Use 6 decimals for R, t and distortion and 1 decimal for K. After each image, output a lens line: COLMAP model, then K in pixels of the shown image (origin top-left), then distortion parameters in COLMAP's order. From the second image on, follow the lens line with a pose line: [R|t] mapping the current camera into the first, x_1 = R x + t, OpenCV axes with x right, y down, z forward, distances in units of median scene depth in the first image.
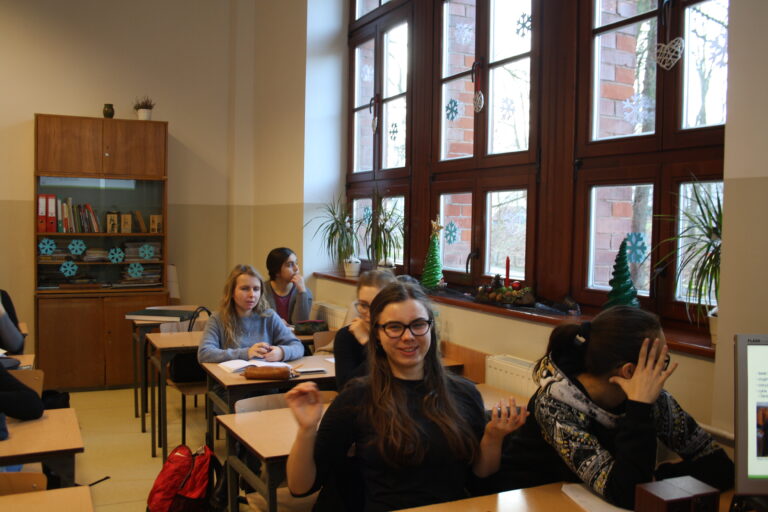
lens RADIAL K [[708.3, 0, 389.5], [0, 708.3, 254.1], [0, 0, 1]] dist [-0.086958, 0.000000]
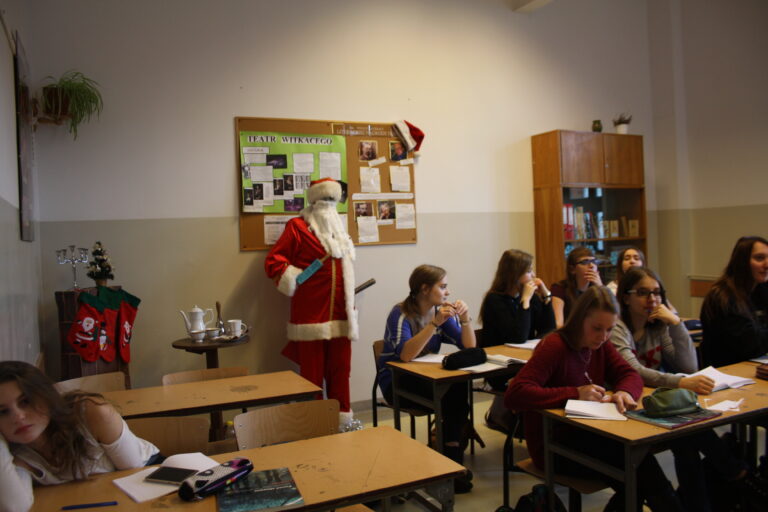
lens RADIAL K [[632.1, 0, 383.9], [0, 632.1, 250.0], [0, 0, 1]] dist [-0.103055, 0.018511]
pose [[0.998645, -0.050016, 0.014386, -0.775441], [0.050312, 0.998512, -0.021016, -0.008729], [-0.013314, 0.021711, 0.999676, 0.033855]]
